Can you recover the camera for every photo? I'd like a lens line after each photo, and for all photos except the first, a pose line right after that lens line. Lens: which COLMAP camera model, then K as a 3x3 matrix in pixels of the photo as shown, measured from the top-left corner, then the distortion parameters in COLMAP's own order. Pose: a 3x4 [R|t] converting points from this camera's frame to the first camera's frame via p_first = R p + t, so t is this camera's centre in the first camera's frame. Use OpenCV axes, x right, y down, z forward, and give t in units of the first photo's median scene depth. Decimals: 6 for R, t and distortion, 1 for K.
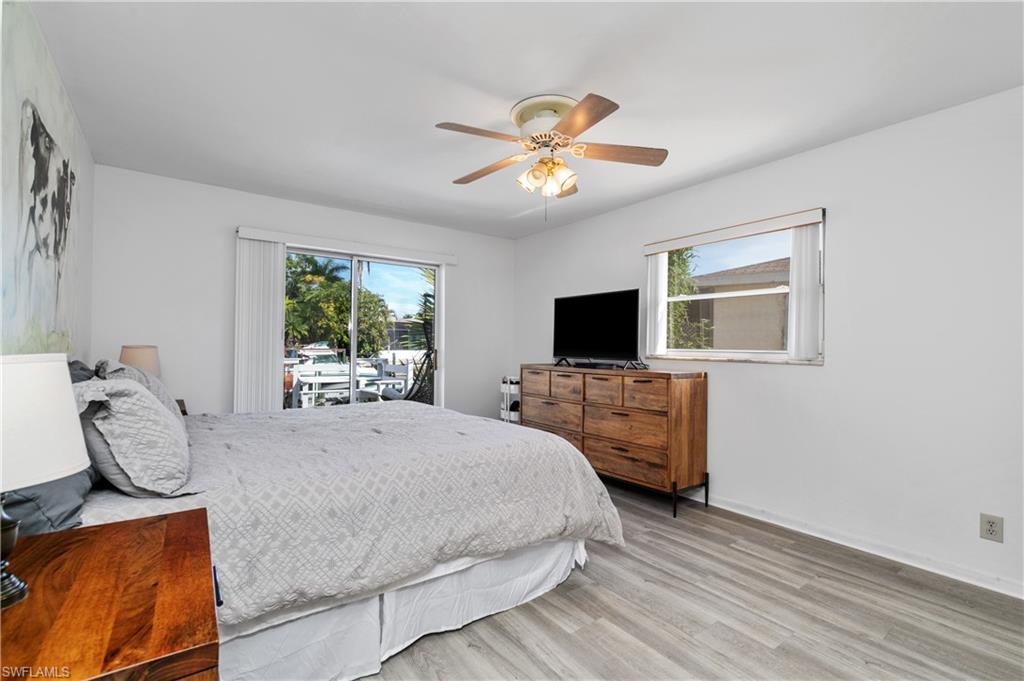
lens RADIAL K [[484.9, 0, 512.0], [0, 484.9, 340.5], [0, 0, 1]] dist [-0.001803, -0.000187]
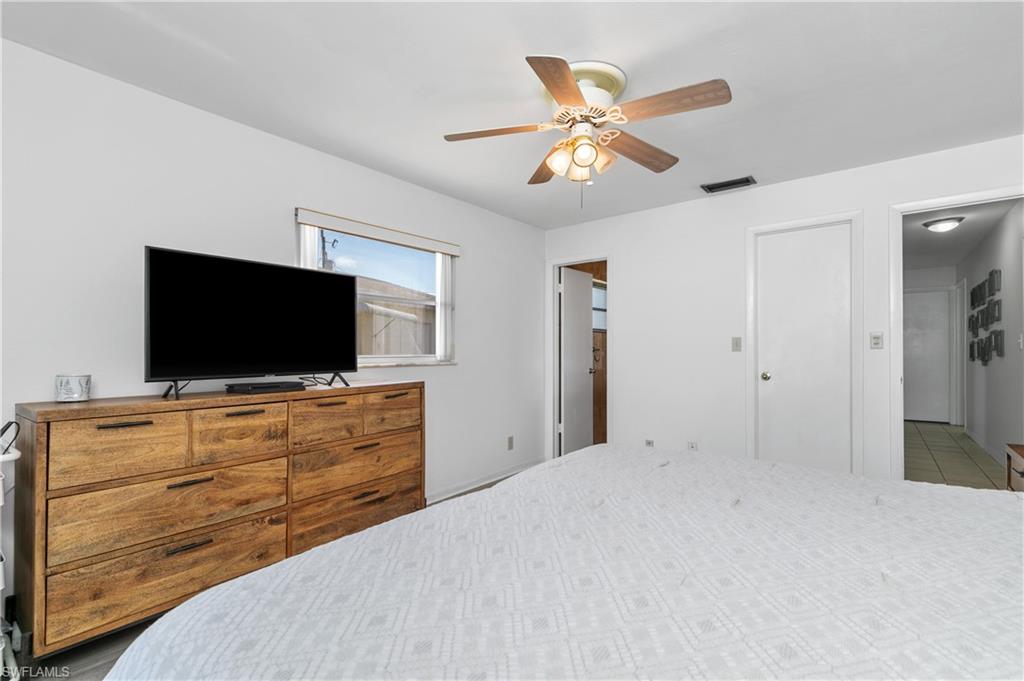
lens RADIAL K [[464.7, 0, 522.7], [0, 464.7, 344.4], [0, 0, 1]] dist [-0.000301, 0.000074]
pose [[-0.314831, -0.001210, 0.949147, -0.499190], [-0.013506, 0.999904, -0.003205, -0.001581], [-0.949052, -0.013828, -0.314817, 0.976213]]
